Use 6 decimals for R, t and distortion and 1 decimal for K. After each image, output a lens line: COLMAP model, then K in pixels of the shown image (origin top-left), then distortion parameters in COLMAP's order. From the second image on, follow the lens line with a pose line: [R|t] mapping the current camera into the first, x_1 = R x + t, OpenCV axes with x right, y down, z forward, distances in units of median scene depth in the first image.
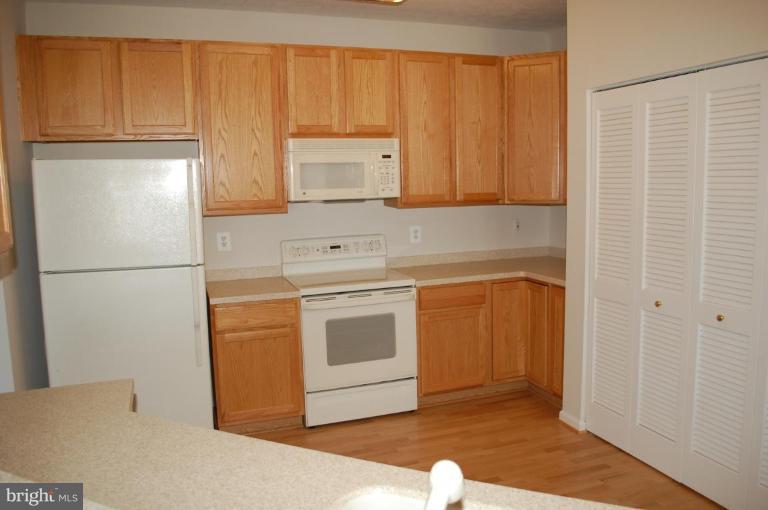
lens RADIAL K [[608.2, 0, 393.1], [0, 608.2, 255.3], [0, 0, 1]] dist [-0.069125, 0.005087]
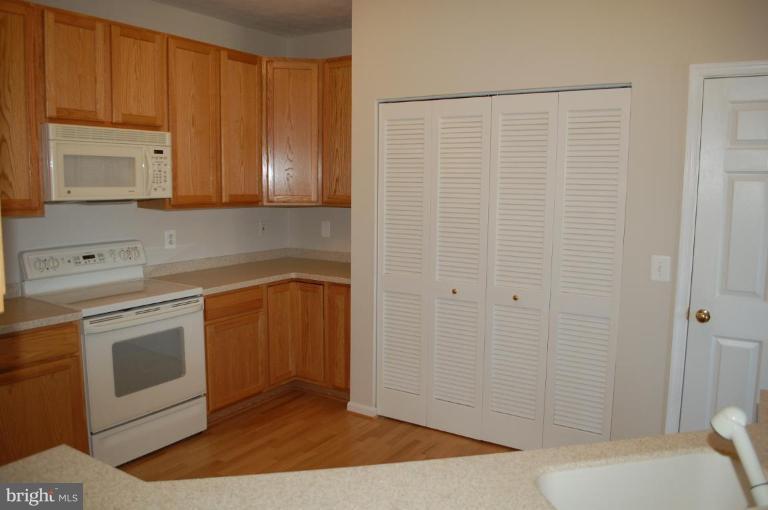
lens RADIAL K [[608.2, 0, 393.1], [0, 608.2, 255.3], [0, 0, 1]] dist [-0.069125, 0.005087]
pose [[0.799228, -0.042131, 0.599550, -0.269502], [0.045708, 0.998912, 0.009265, -0.004416], [-0.599288, 0.019999, 0.800284, 0.095951]]
